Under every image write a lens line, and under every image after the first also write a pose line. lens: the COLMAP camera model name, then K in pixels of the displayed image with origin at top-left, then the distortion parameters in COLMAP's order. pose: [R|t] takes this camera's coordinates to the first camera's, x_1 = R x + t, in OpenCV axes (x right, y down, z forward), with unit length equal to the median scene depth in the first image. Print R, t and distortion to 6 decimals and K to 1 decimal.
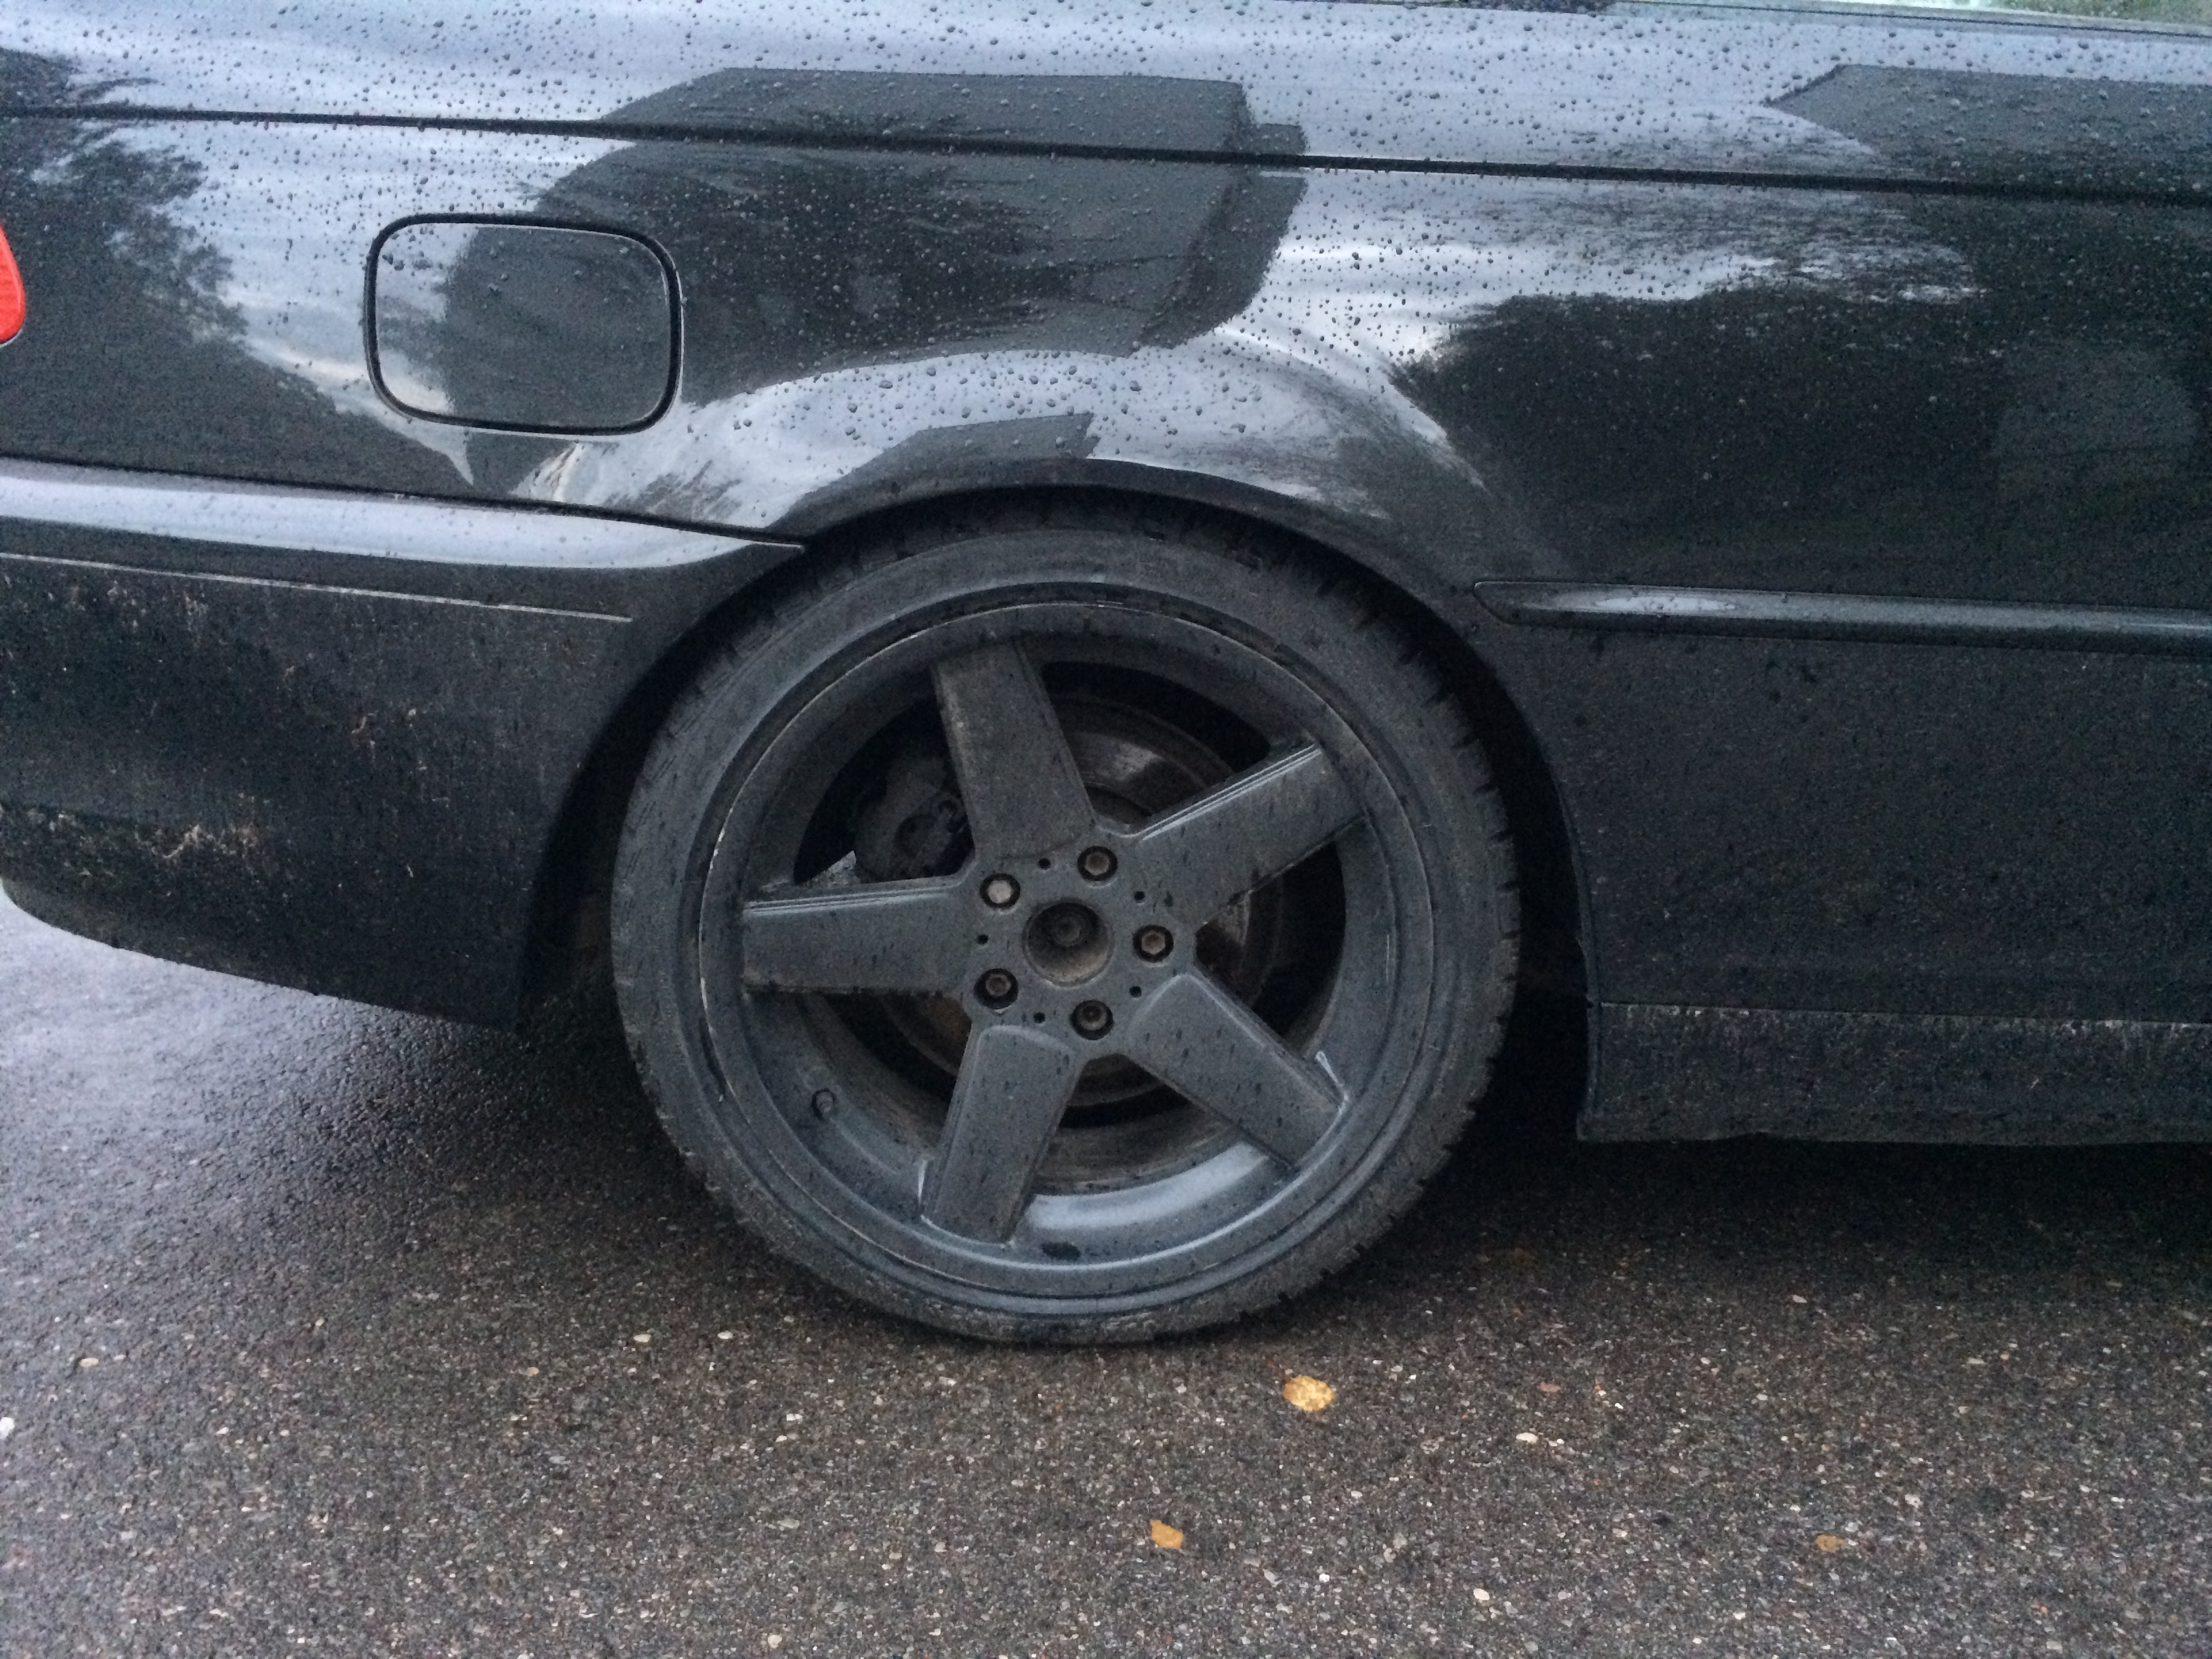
lens RADIAL K [[1880.2, 0, 1112.3], [0, 1880.2, 837.0], [0, 0, 1]] dist [0.097517, -0.119748]
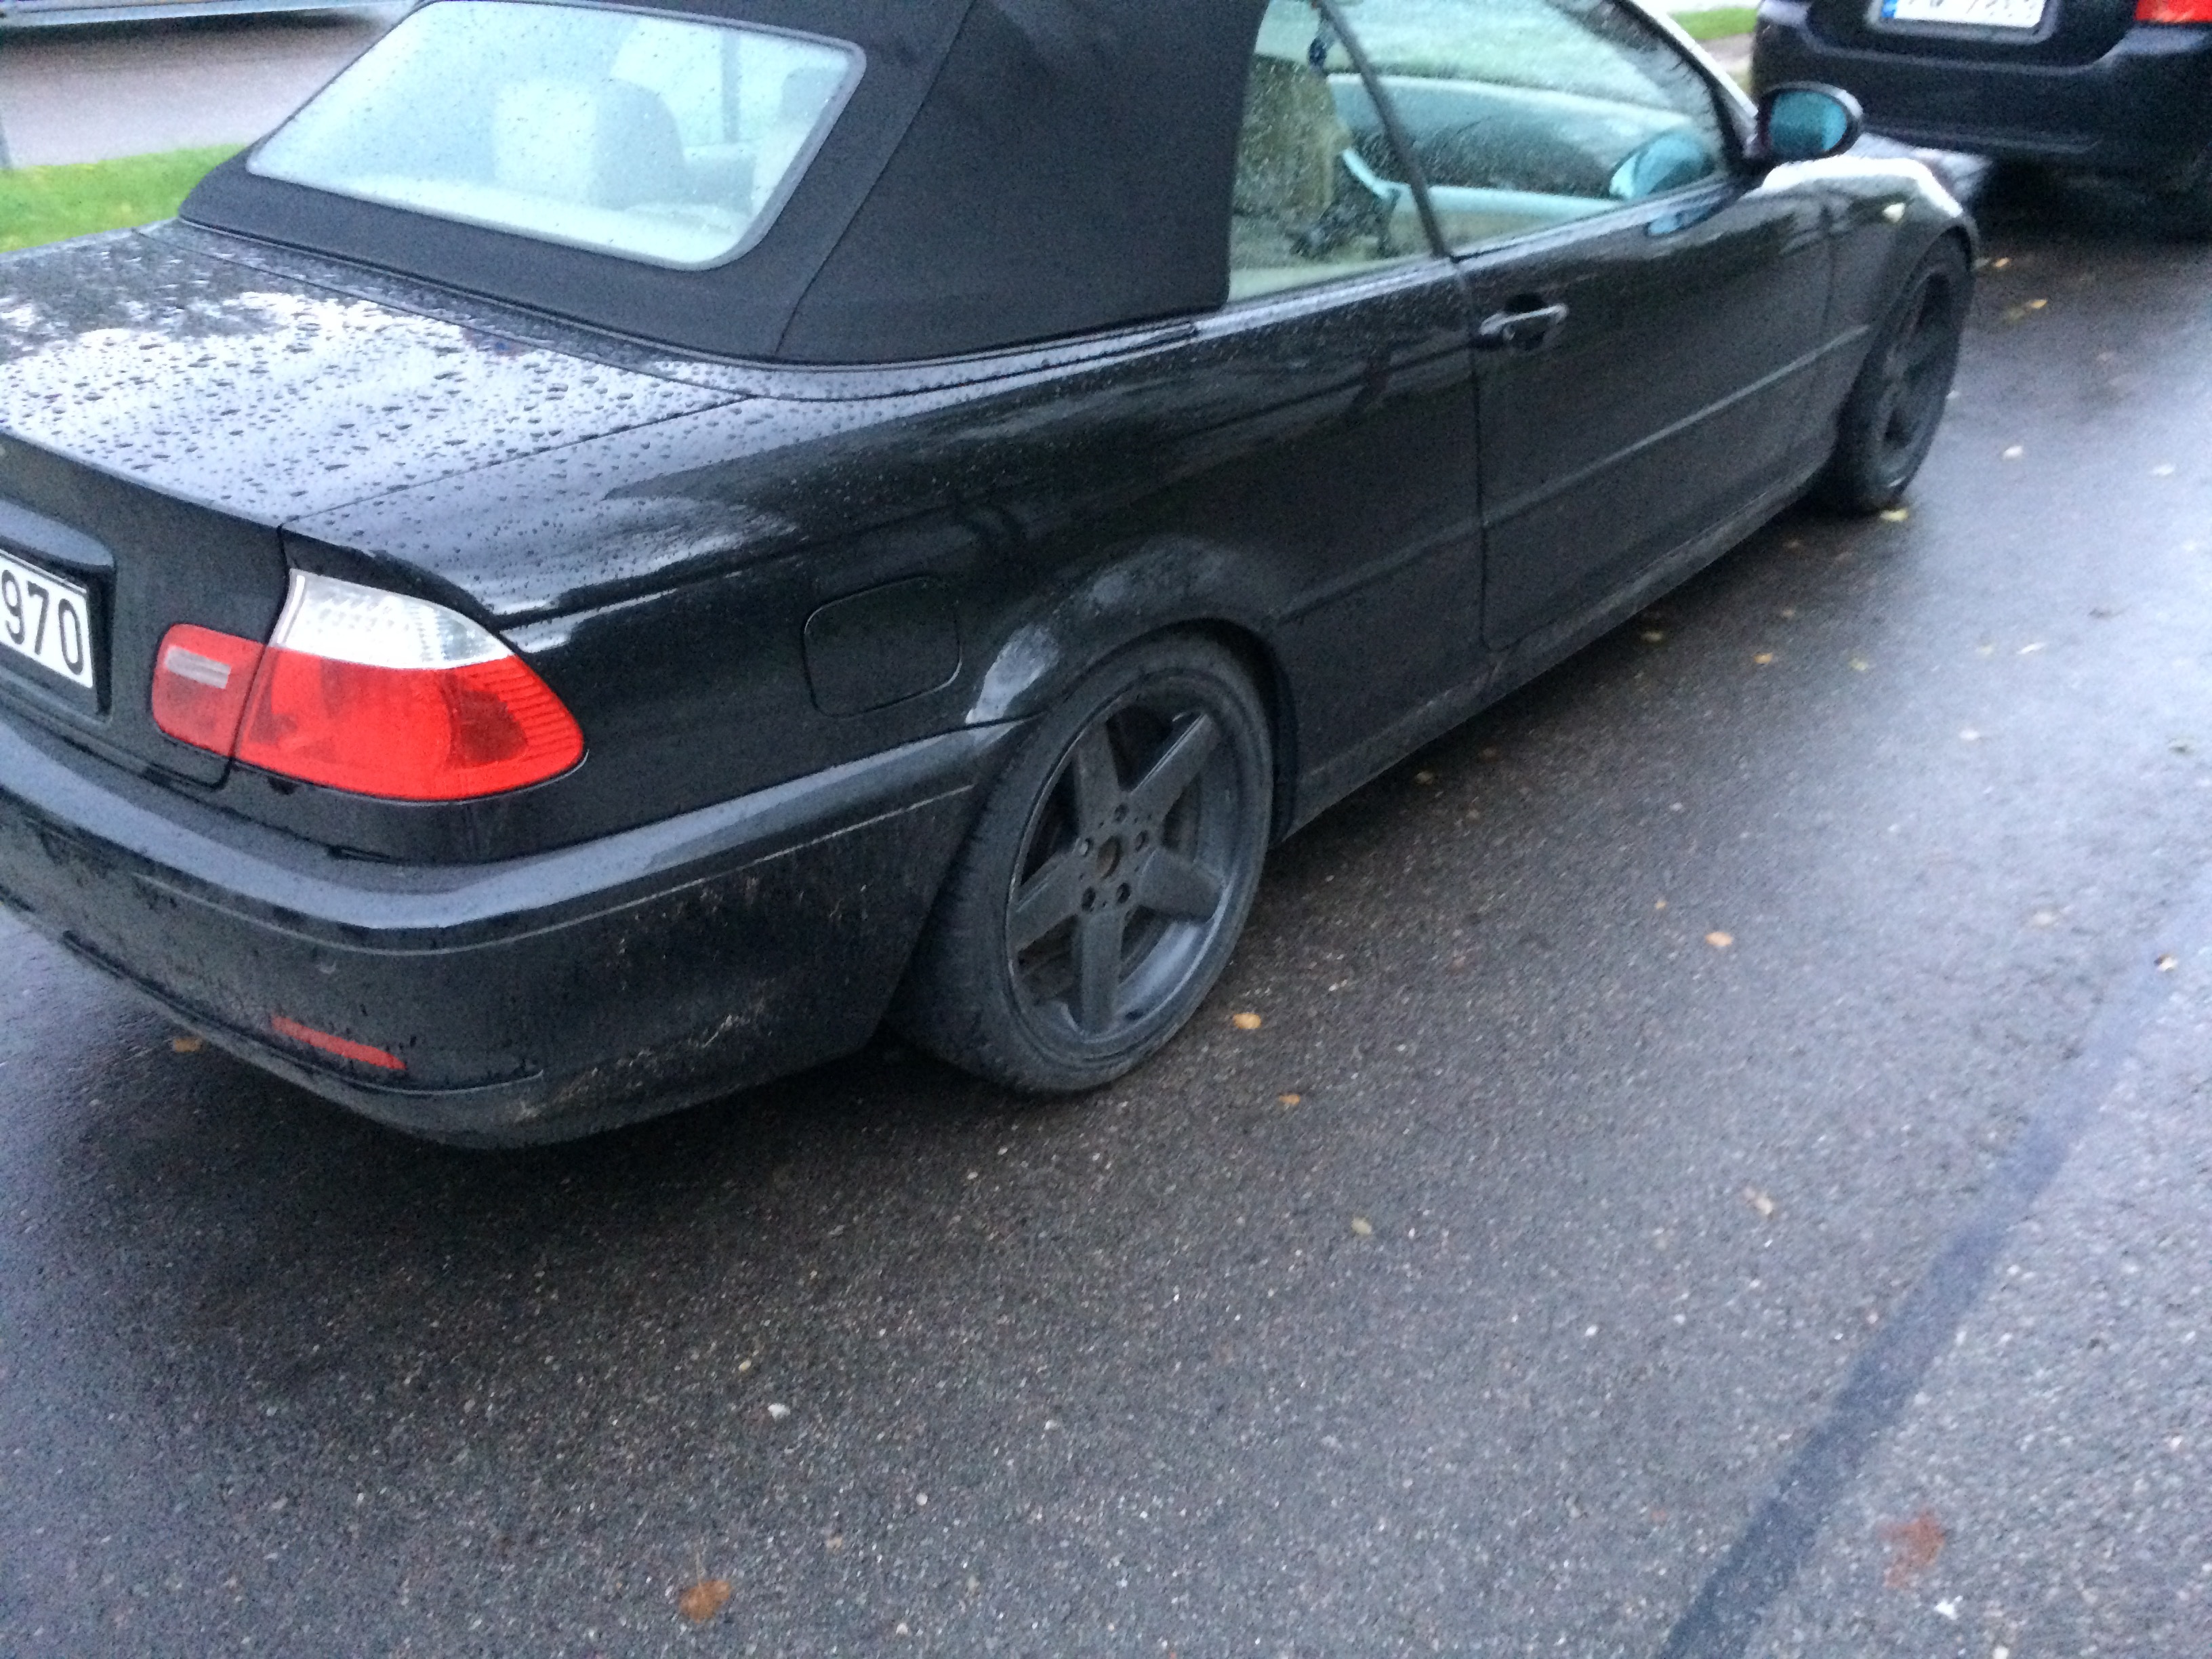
lens RADIAL K [[1880.2, 0, 1112.3], [0, 1880.2, 837.0], [0, 0, 1]] dist [0.097517, -0.119748]
pose [[0.639274, -0.389847, 0.662833, -1.213836], [0.255790, 0.920685, 0.294805, -0.497640], [-0.725190, -0.018915, 0.688289, -0.244974]]
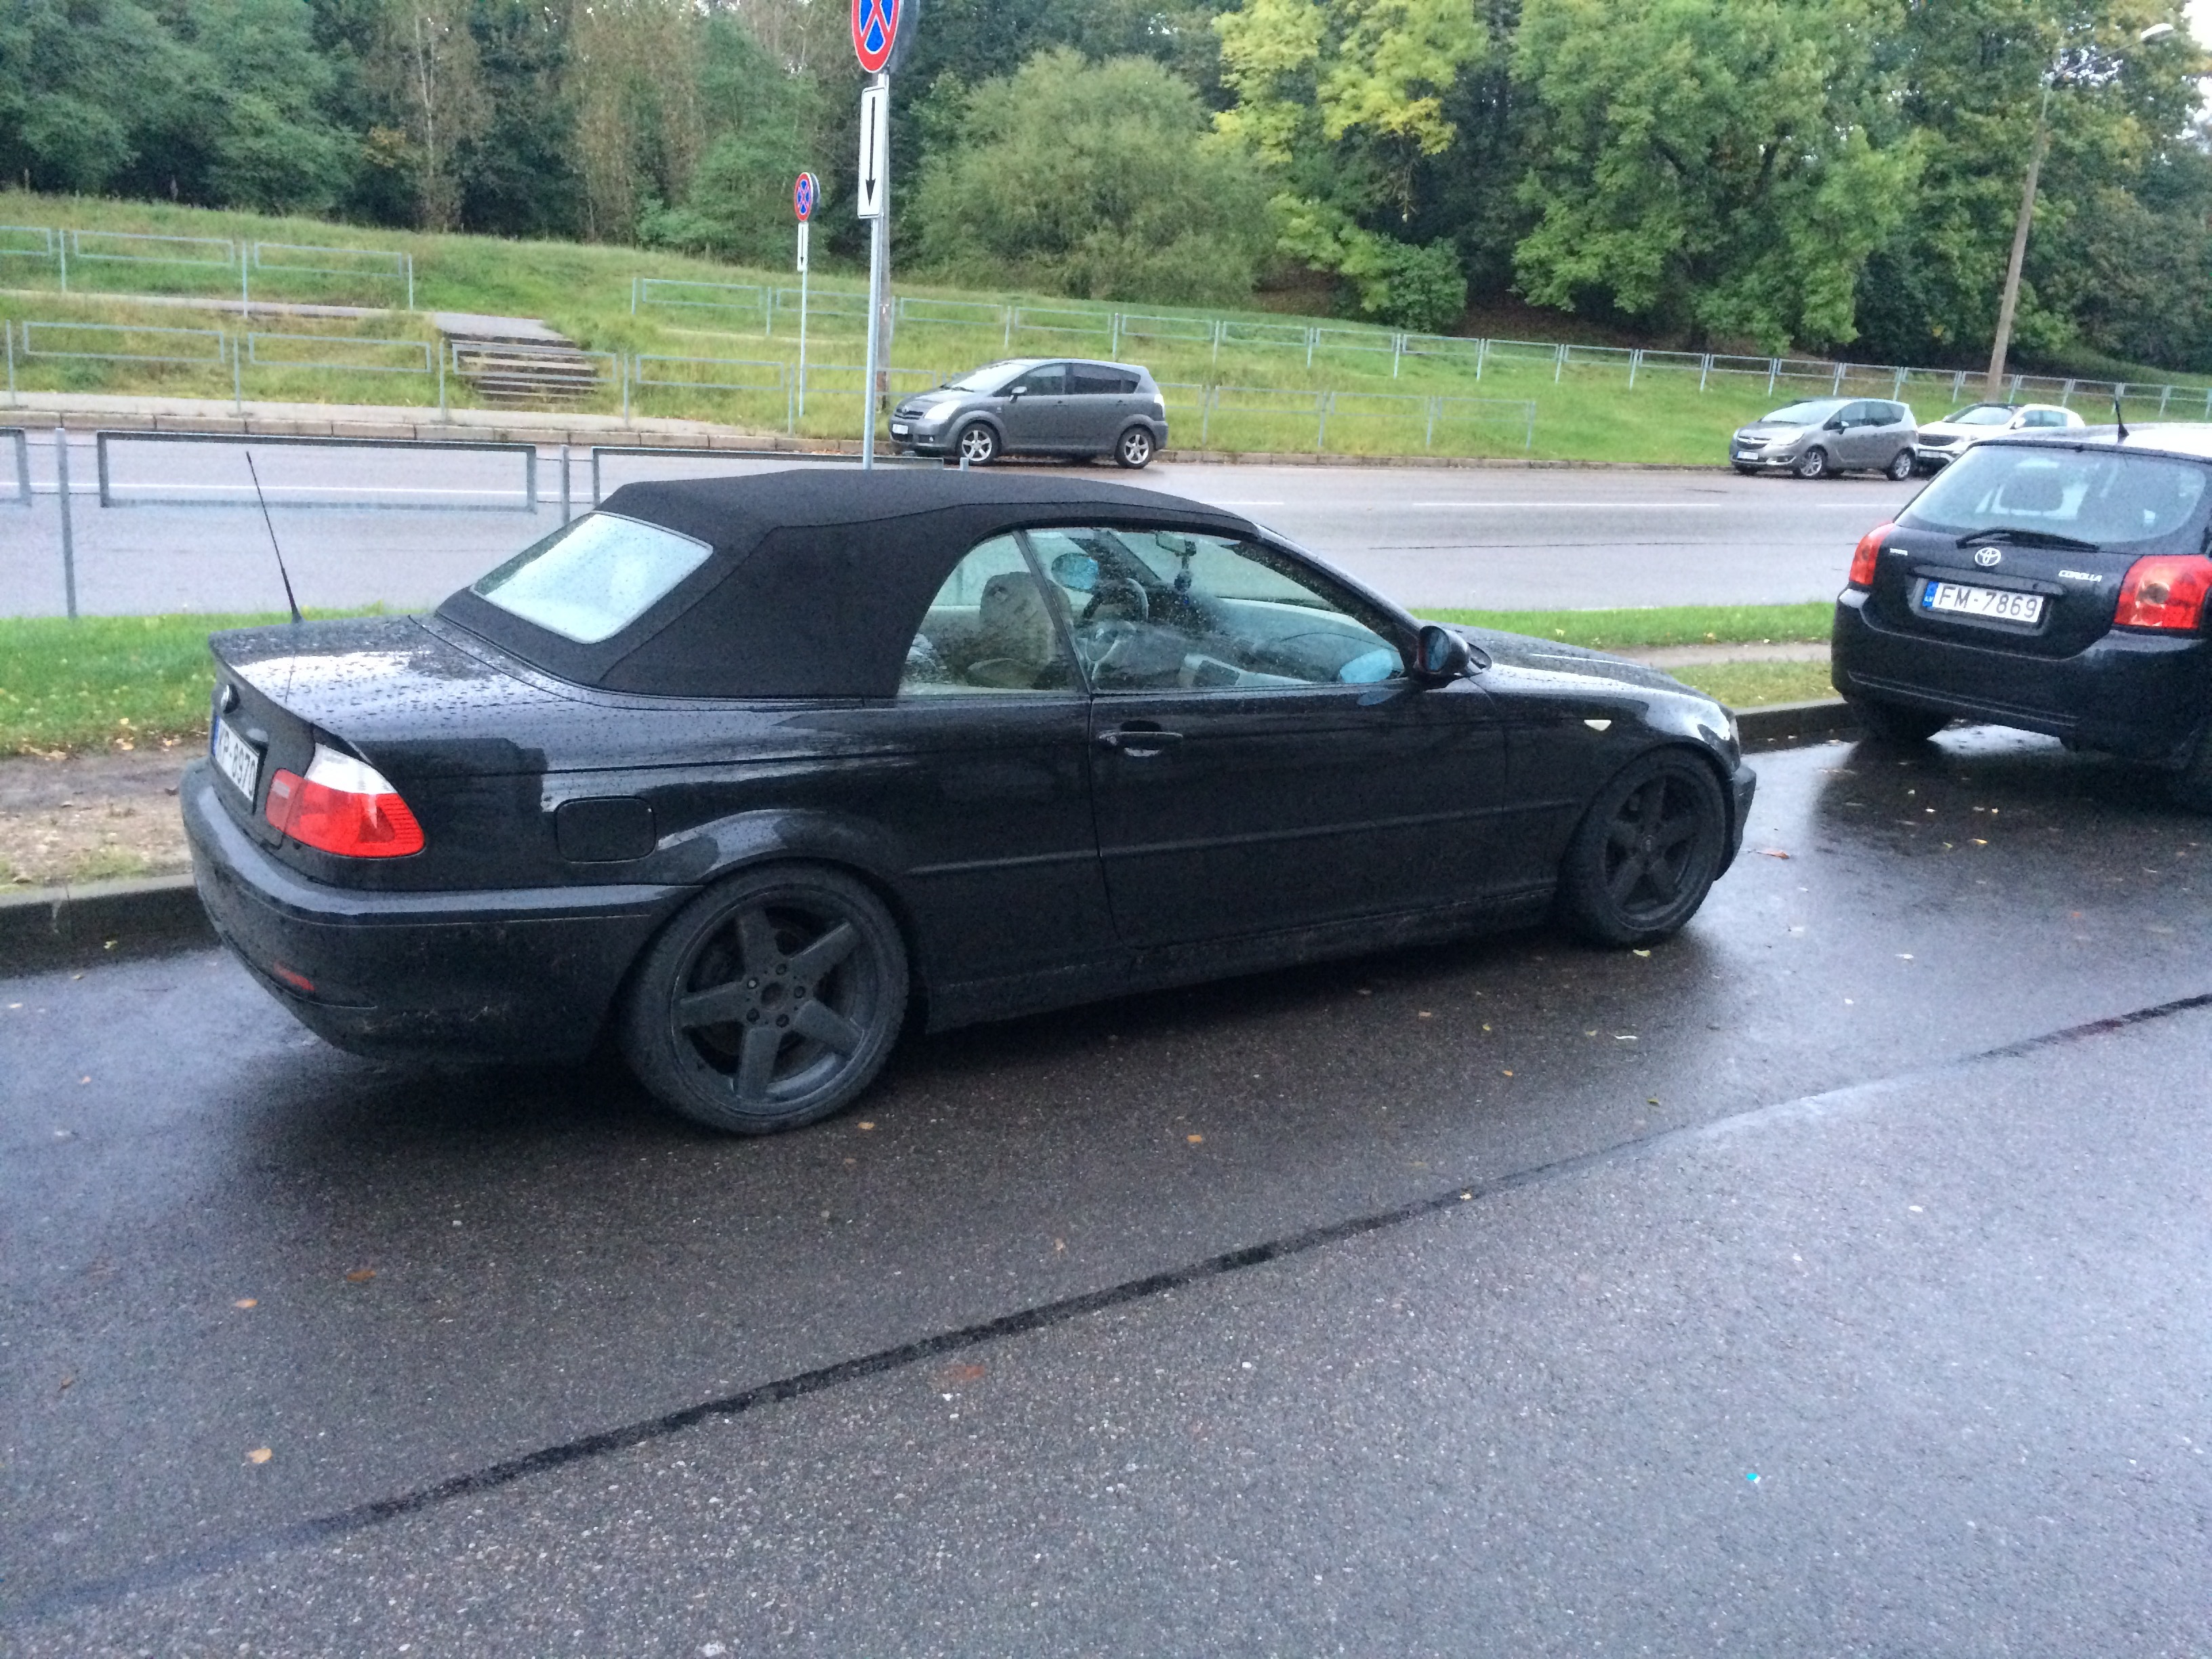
lens RADIAL K [[1880.2, 0, 1112.3], [0, 1880.2, 837.0], [0, 0, 1]] dist [0.097517, -0.119748]
pose [[0.848957, -0.120038, 0.514648, -1.107750], [0.145157, 0.989370, -0.008686, -0.094780], [-0.508135, 0.082079, 0.857357, -1.940762]]
